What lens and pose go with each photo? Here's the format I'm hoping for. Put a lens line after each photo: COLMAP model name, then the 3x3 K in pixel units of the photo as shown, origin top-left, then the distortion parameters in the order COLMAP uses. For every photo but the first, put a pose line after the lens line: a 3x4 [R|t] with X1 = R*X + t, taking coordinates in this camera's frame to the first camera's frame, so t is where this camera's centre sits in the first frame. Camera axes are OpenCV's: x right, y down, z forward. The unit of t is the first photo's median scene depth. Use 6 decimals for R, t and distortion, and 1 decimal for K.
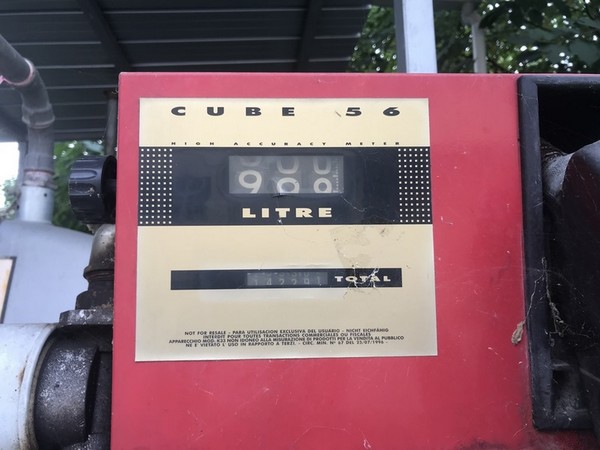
lens RADIAL K [[507.3, 0, 300.0], [0, 507.3, 225.0], [0, 0, 1]] dist [0.009637, -0.139461]
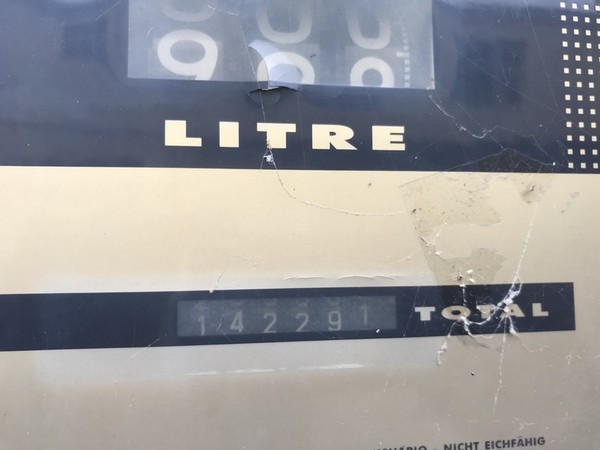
lens RADIAL K [[507.3, 0, 300.0], [0, 507.3, 225.0], [0, 0, 1]] dist [0.009637, -0.139461]
pose [[0.992488, 0.004367, 0.122263, -0.061806], [-0.008985, 0.999266, 0.037241, 0.026643], [-0.122010, -0.038060, 0.991799, 0.630946]]
